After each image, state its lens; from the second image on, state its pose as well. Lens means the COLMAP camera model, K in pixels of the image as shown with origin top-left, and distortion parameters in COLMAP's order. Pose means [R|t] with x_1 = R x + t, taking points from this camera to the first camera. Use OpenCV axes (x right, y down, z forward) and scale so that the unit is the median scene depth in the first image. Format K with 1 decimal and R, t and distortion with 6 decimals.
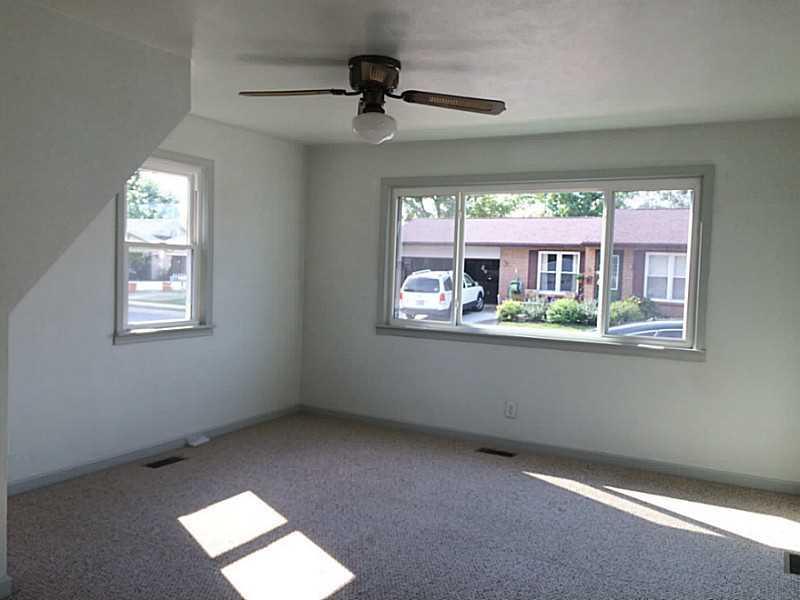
lens RADIAL K [[691.5, 0, 398.2], [0, 691.5, 299.0], [0, 0, 1]] dist [0.049937, -0.006573]
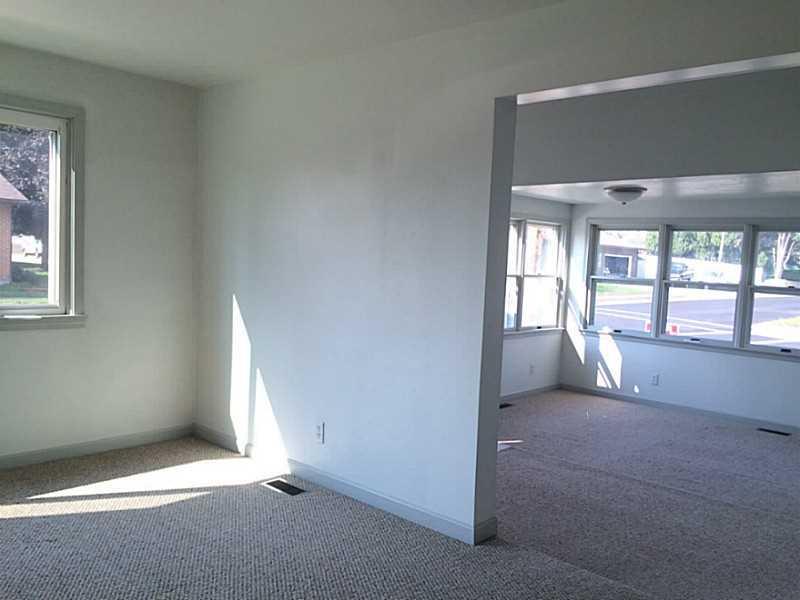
lens RADIAL K [[691.5, 0, 399.1], [0, 691.5, 297.0], [0, 0, 1]] dist [0.049937, -0.006573]
pose [[0.260675, -0.077049, 0.962347, -0.350579], [-0.000222, 0.996805, 0.079868, -0.023608], [-0.965427, -0.021033, 0.259825, 0.392128]]
